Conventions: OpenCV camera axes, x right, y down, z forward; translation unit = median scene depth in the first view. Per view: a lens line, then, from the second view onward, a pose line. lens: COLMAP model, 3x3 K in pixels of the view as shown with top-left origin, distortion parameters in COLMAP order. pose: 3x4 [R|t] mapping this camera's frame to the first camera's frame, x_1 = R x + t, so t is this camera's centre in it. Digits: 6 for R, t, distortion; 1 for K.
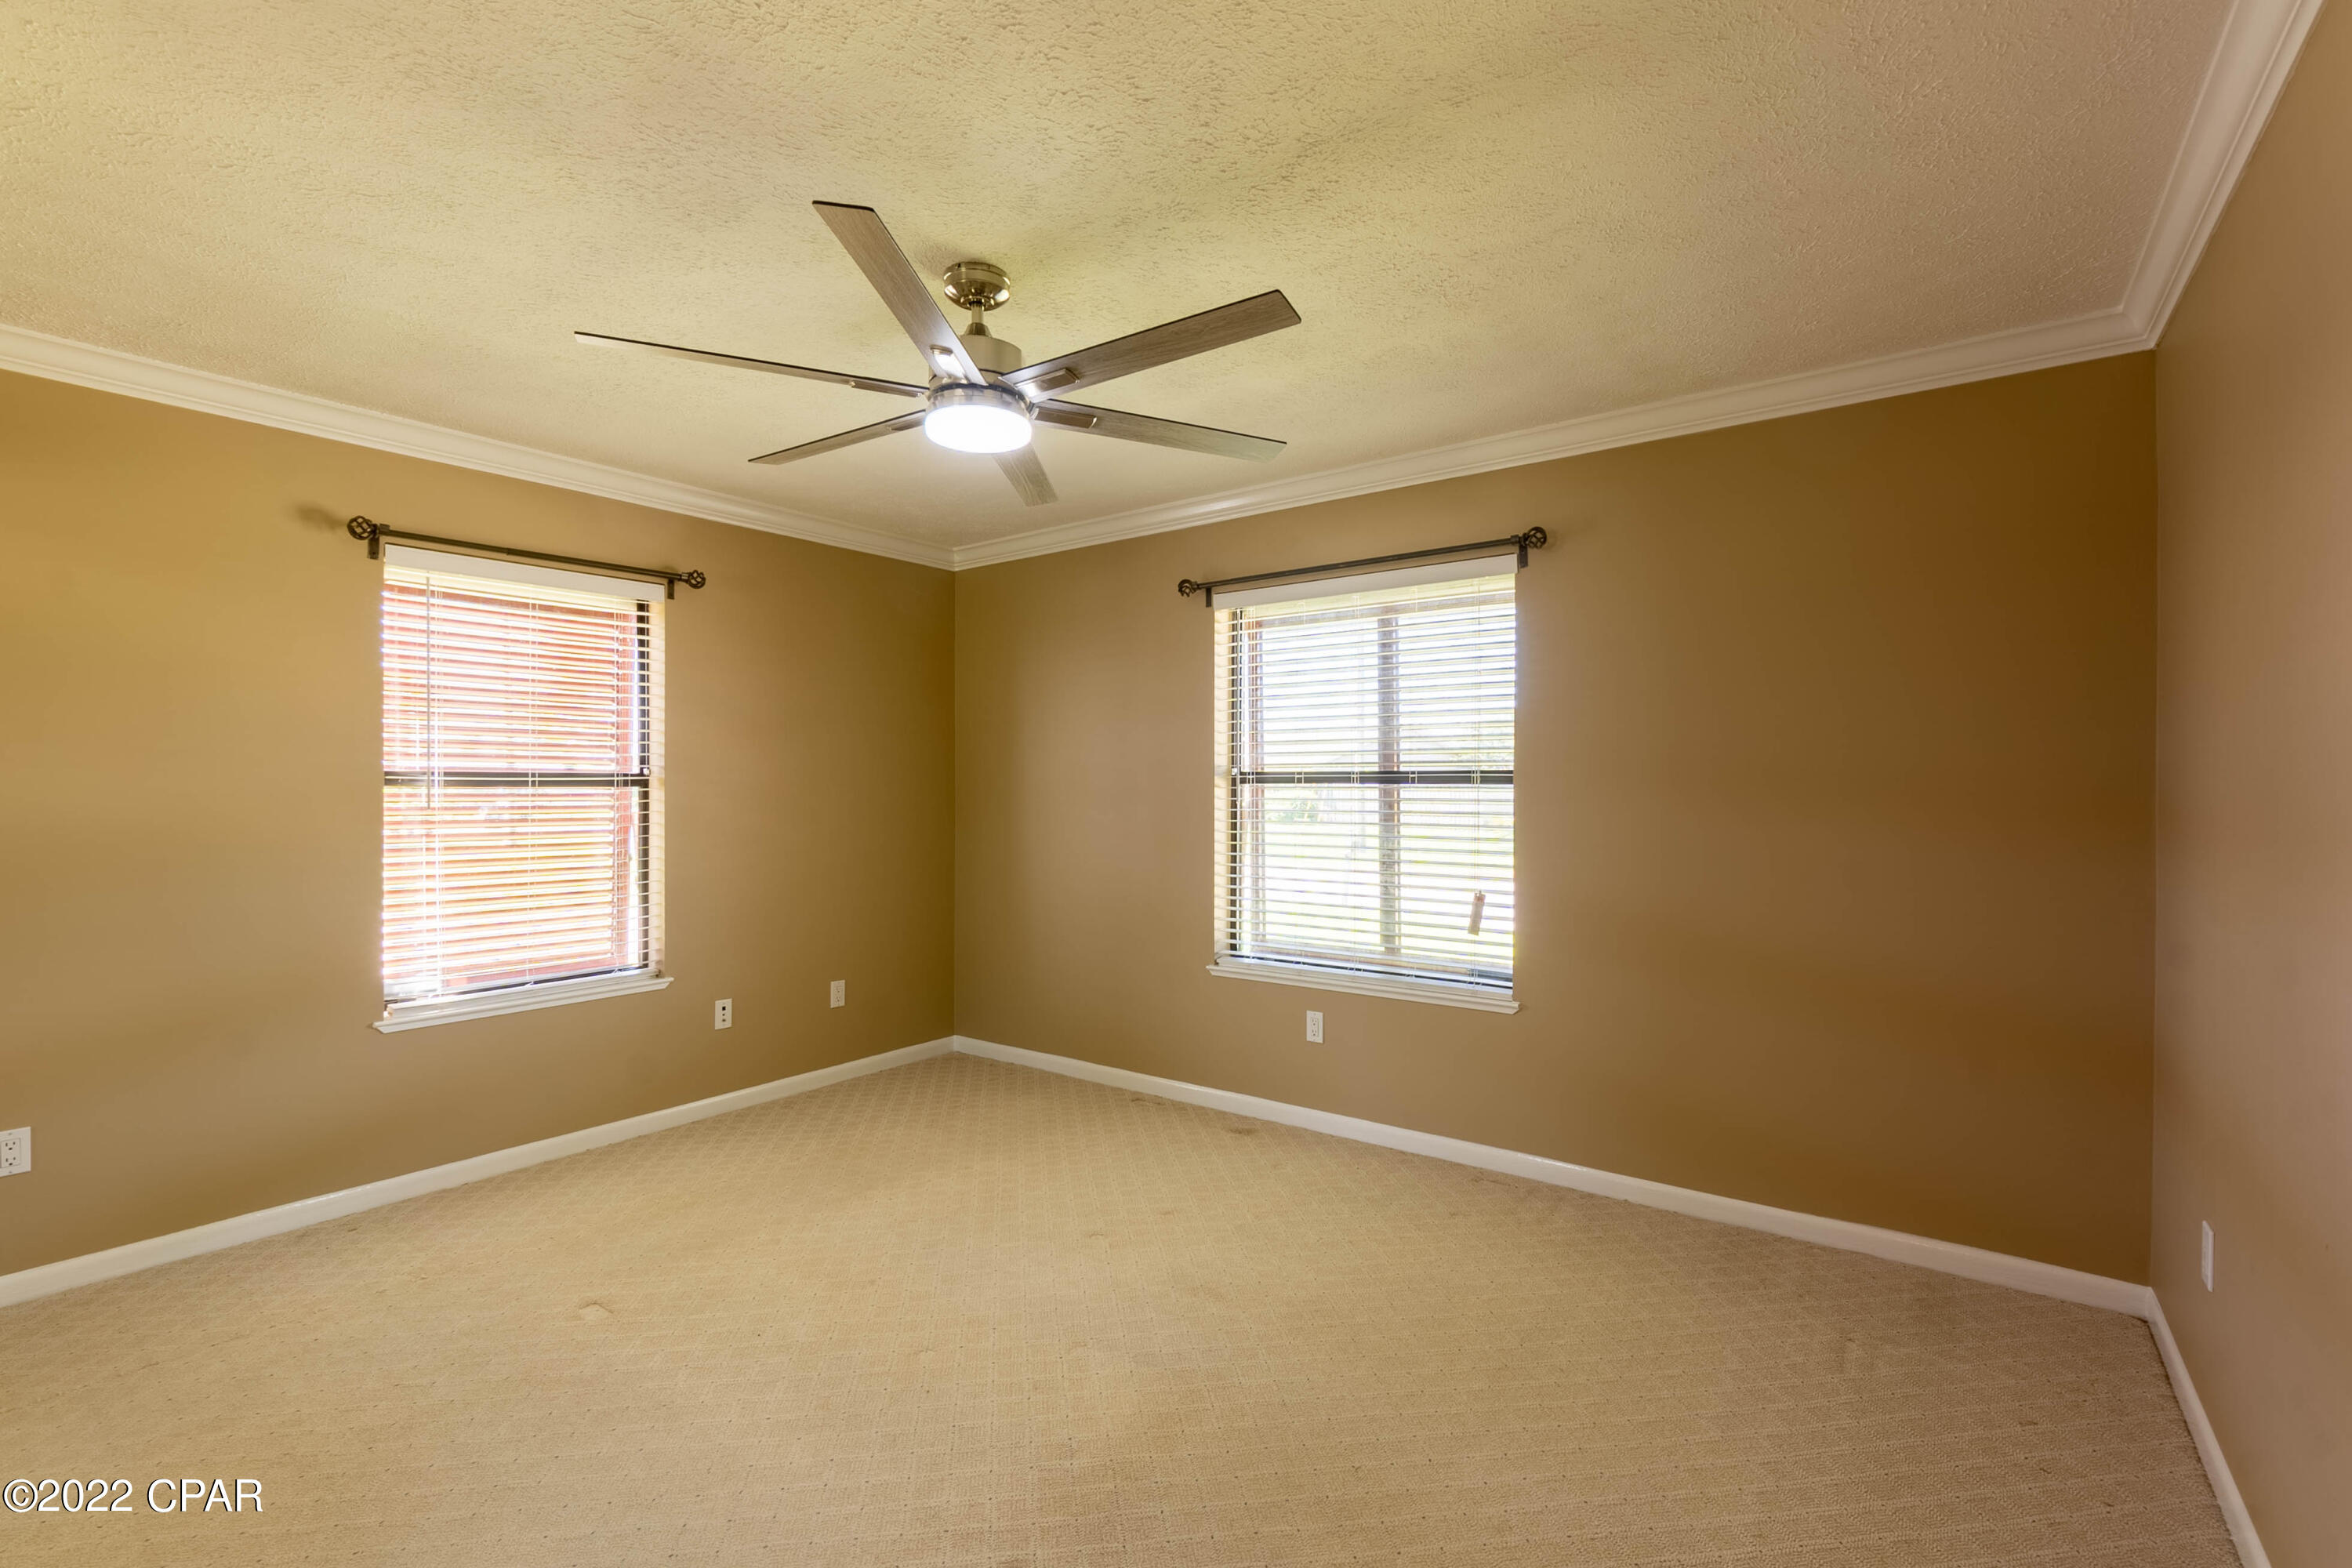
lens RADIAL K [[1028.2, 0, 1173.1], [0, 1028.2, 793.3], [0, 0, 1]] dist [-0.000846, 0.000511]
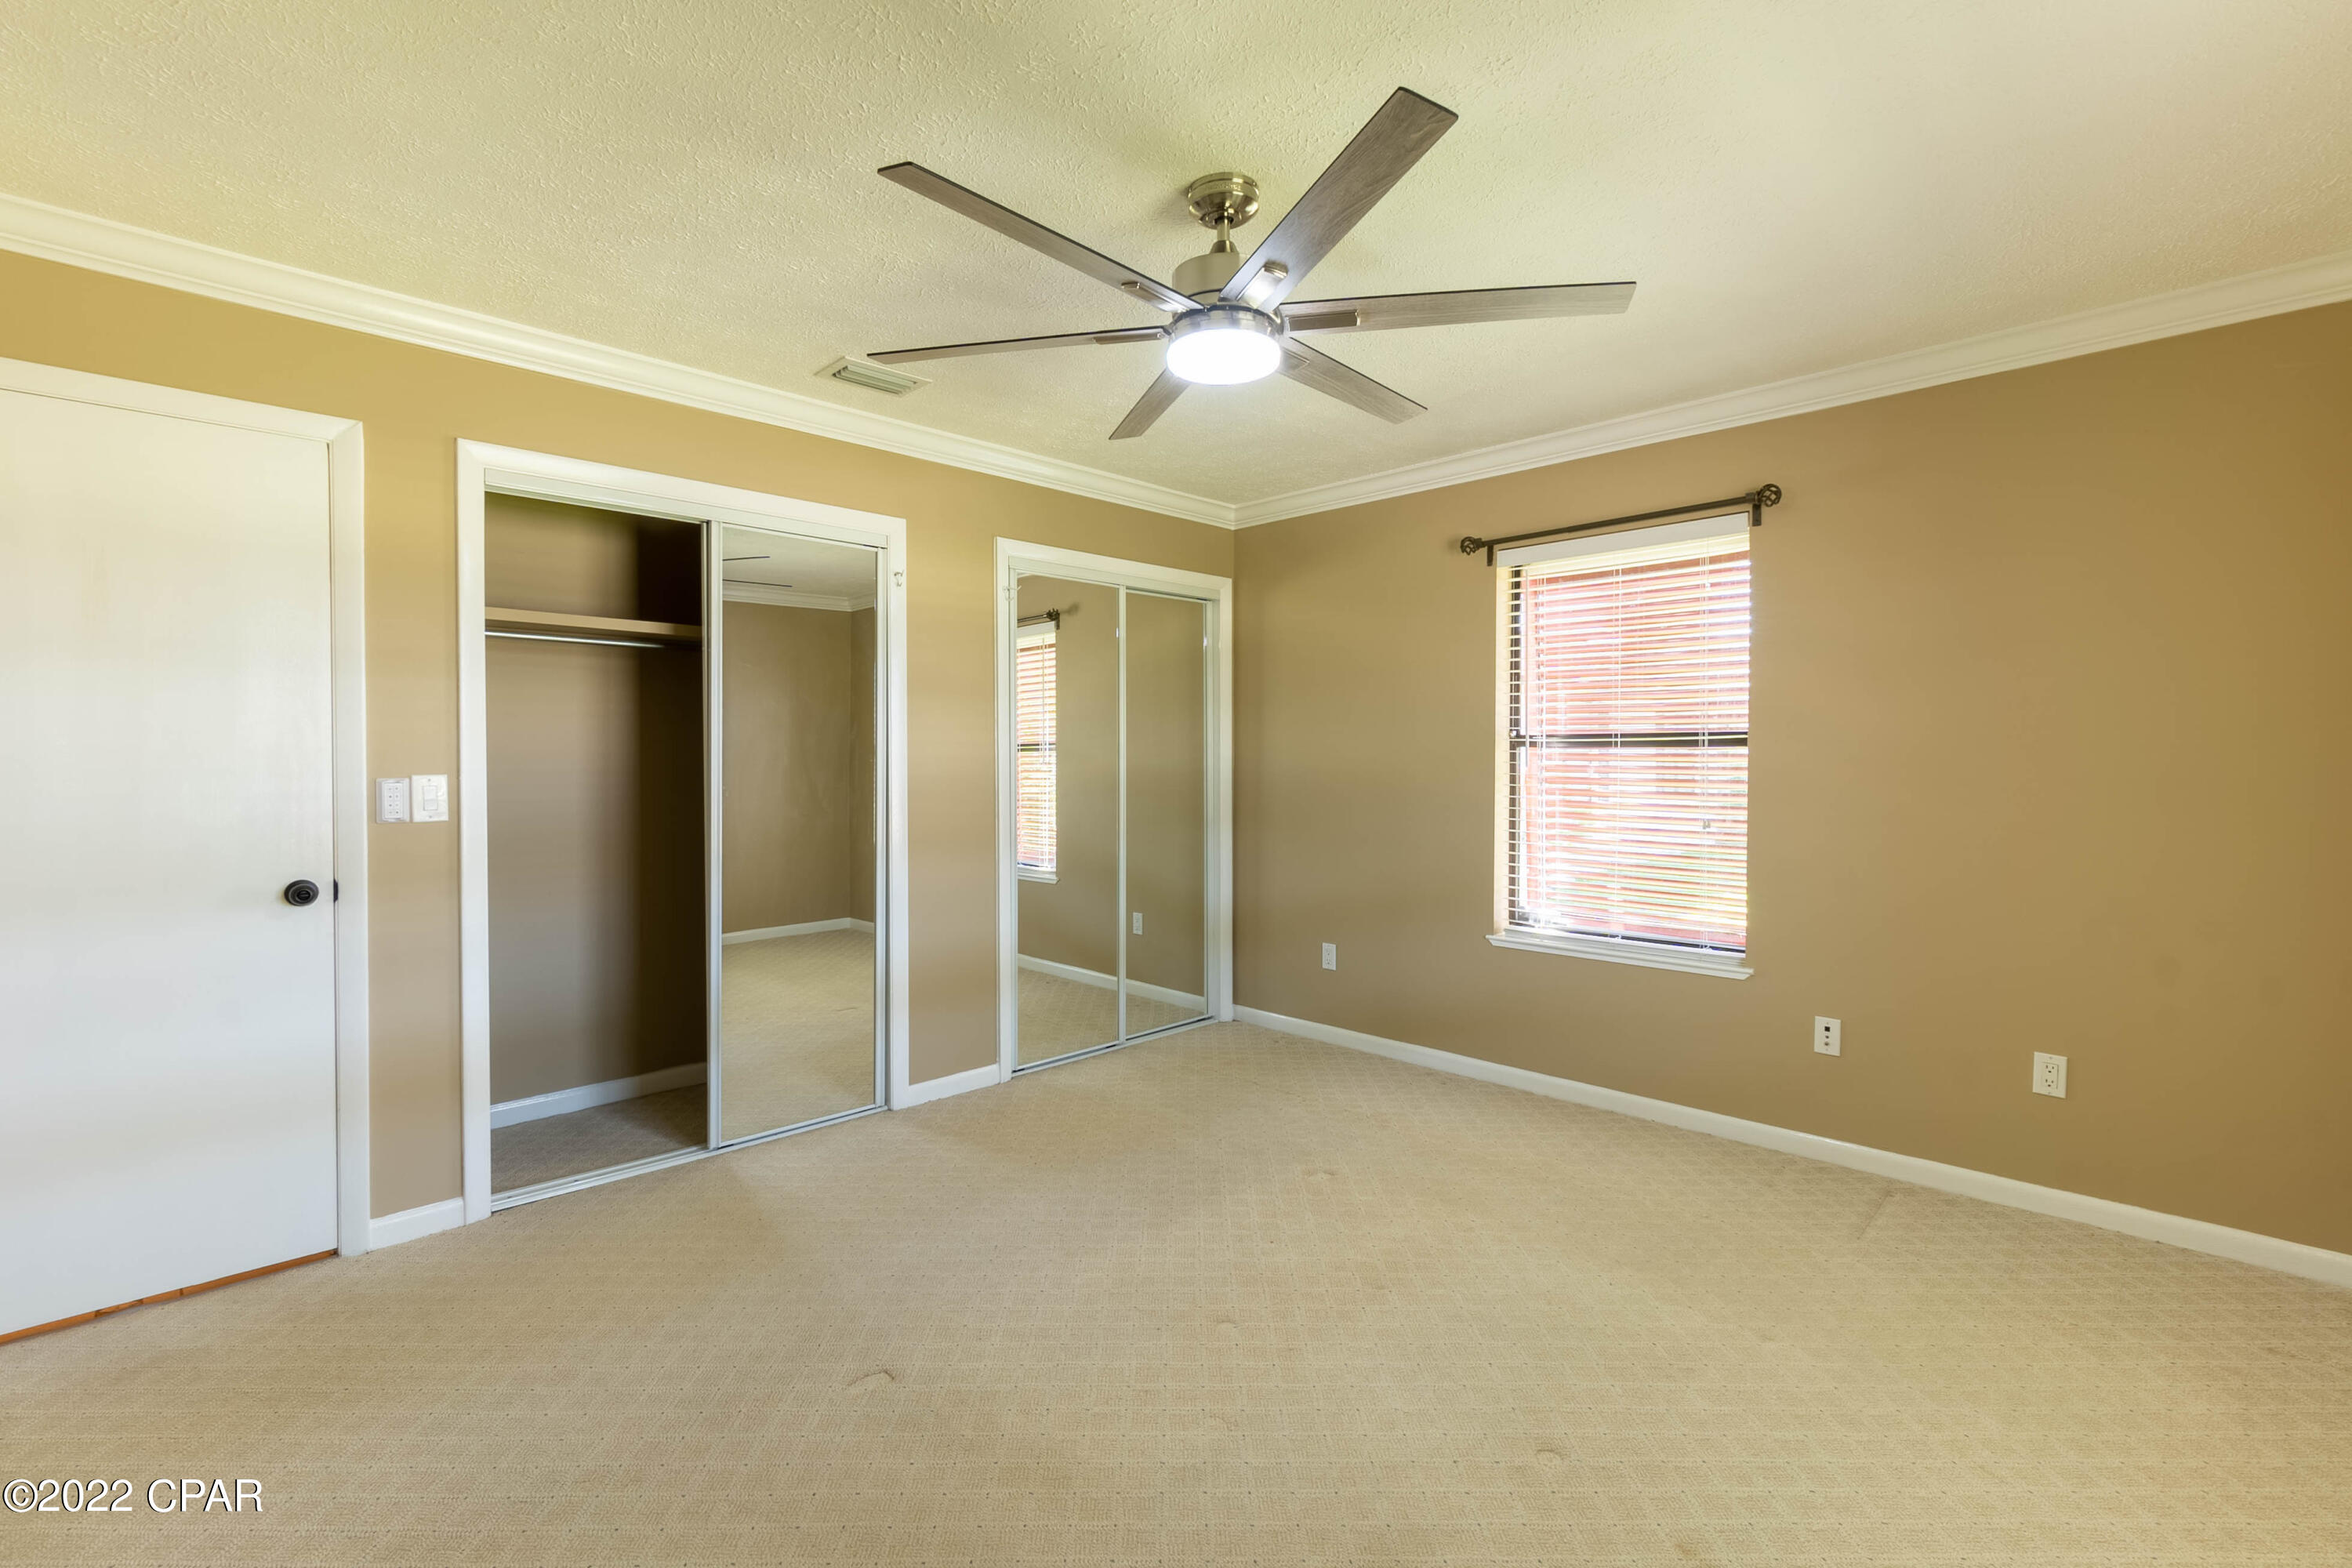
lens RADIAL K [[1043.5, 0, 1164.5], [0, 1043.5, 782.8], [0, 0, 1]] dist [-0.002549, 0.000231]
pose [[-0.145326, 0.027846, -0.988992, 0.496604], [-0.006699, 0.999553, 0.029128, 0.002224], [0.989361, 0.010858, -0.145074, 0.732198]]
